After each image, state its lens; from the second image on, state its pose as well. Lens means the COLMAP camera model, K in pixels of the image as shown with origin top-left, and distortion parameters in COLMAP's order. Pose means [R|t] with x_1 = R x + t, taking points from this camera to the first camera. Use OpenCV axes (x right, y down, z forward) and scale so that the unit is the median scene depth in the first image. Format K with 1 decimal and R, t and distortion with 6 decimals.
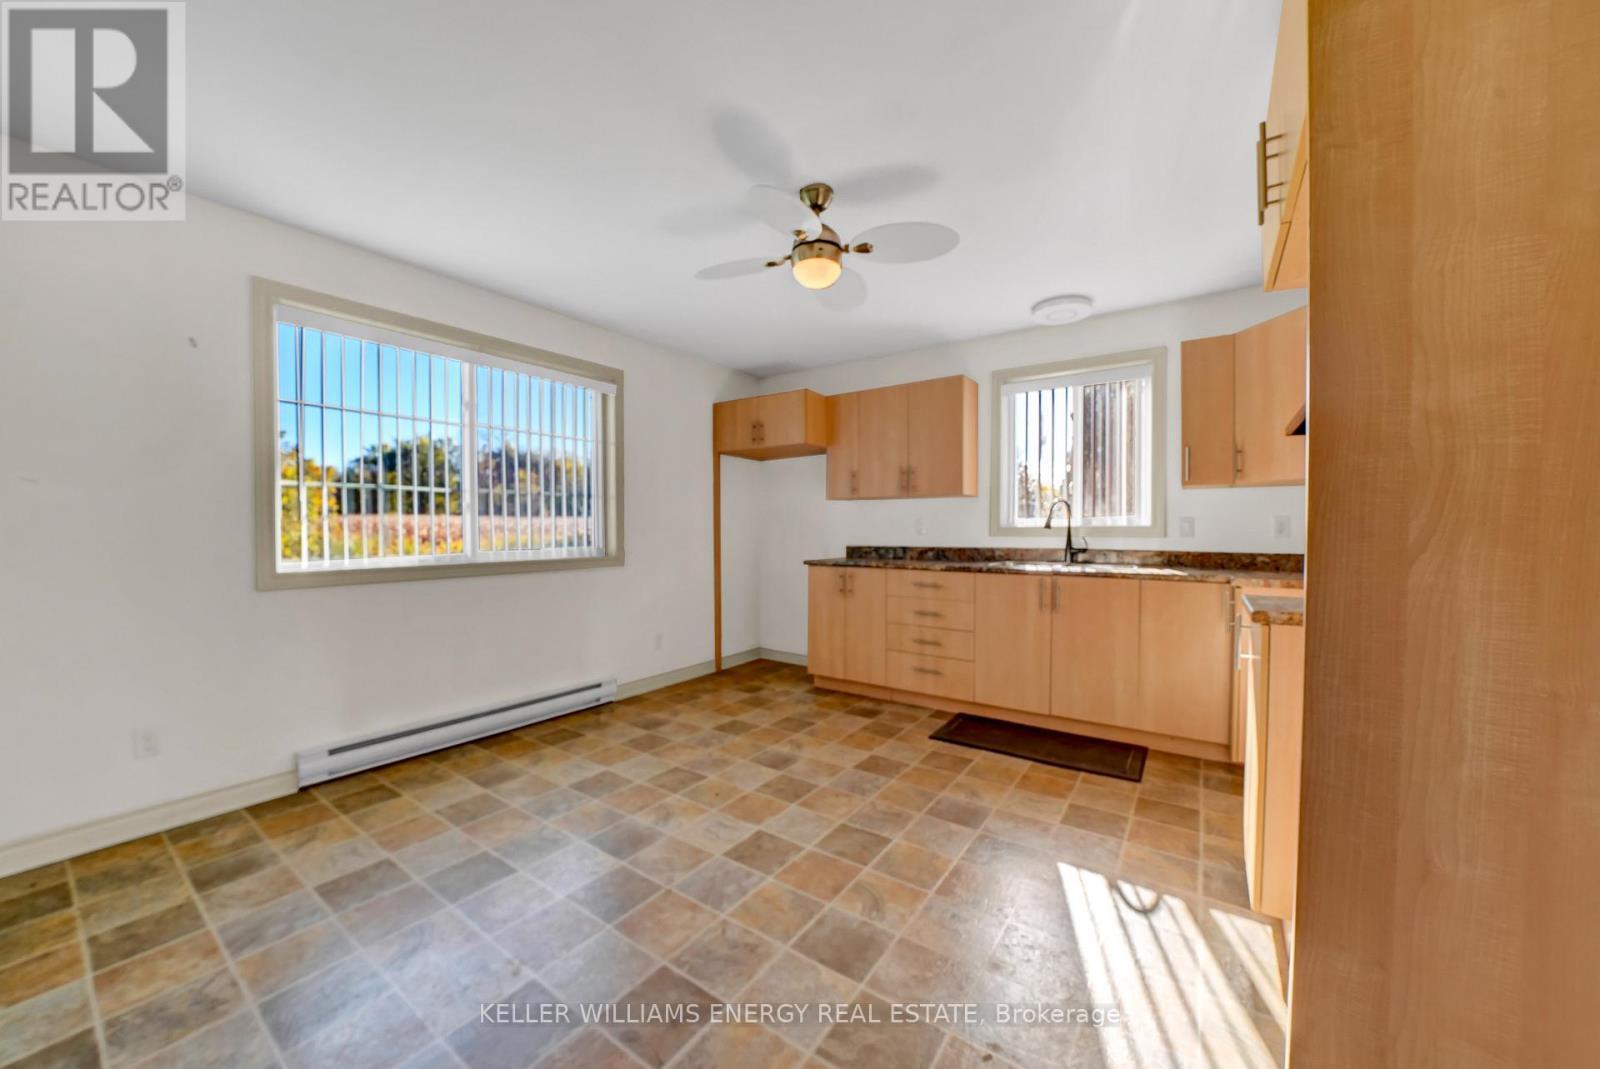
lens RADIAL K [[585.3, 0, 795.4], [0, 585.3, 543.2], [0, 0, 1]] dist [-0.018363, -0.000111]
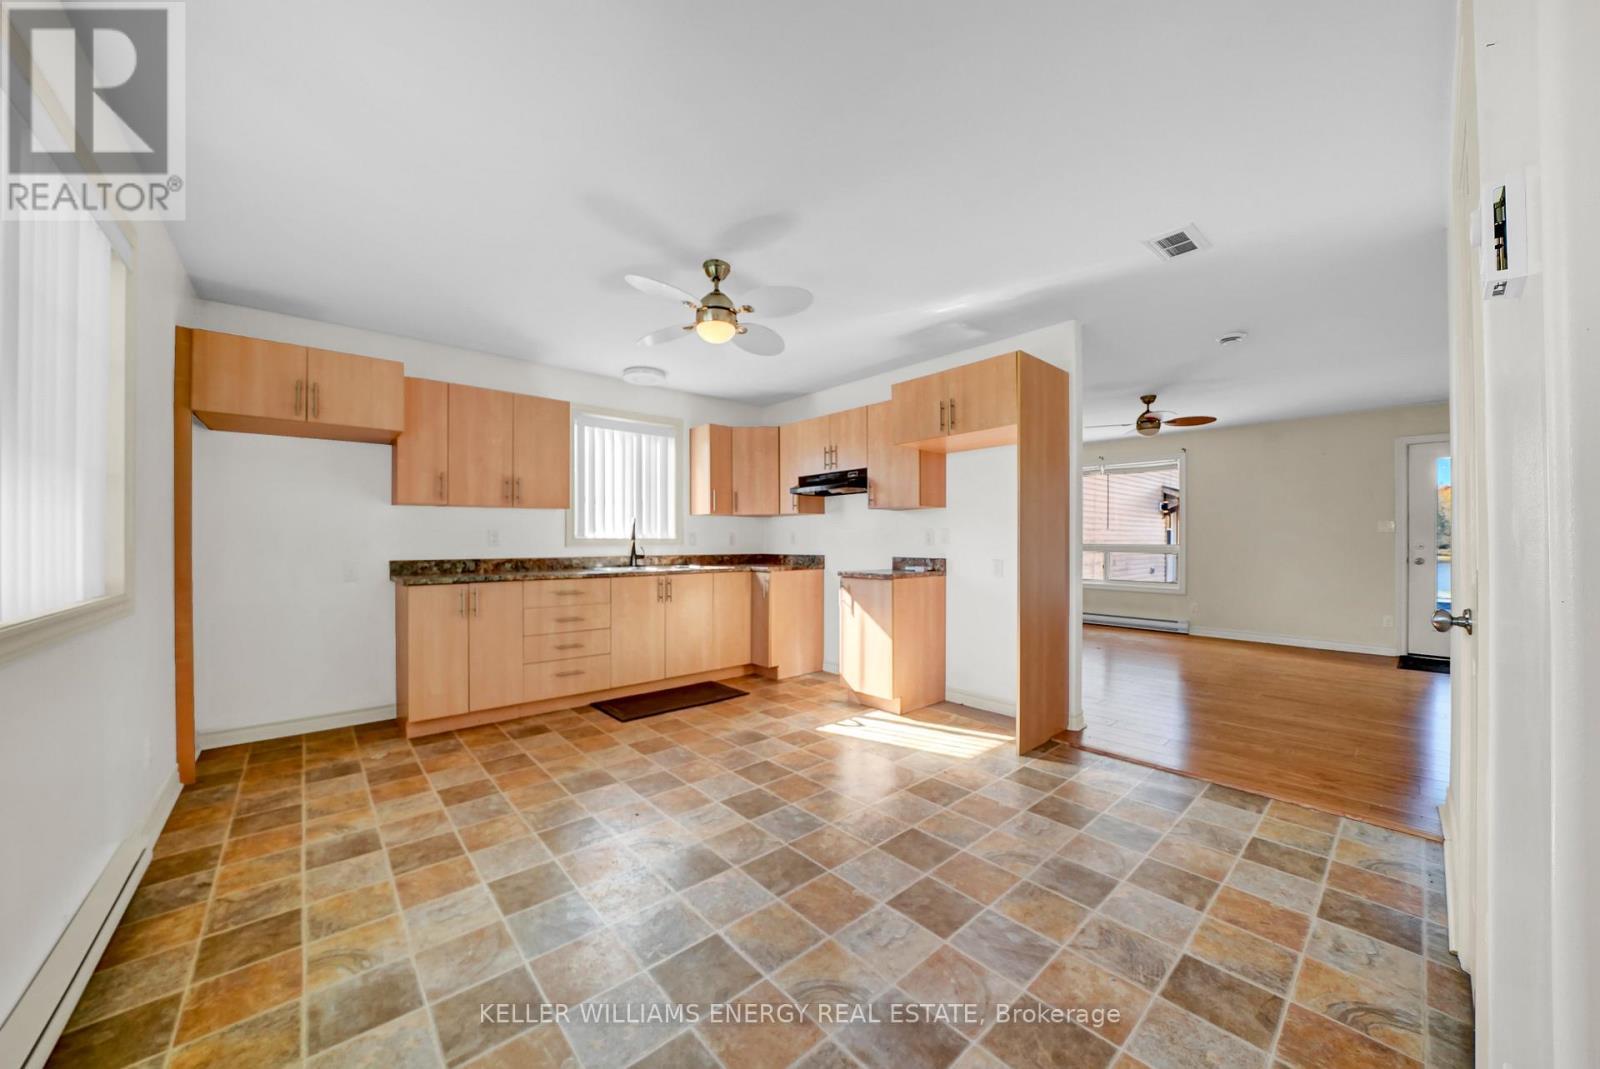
lens RADIAL K [[561.2, 0, 796.6], [0, 561.2, 537.3], [0, 0, 1]] dist [-0.023119, 0.002074]
pose [[0.224254, 0.004887, 0.974519, -0.679485], [0.020021, 0.999753, -0.009621, -0.012196], [-0.974325, 0.021669, 0.224100, 0.362414]]
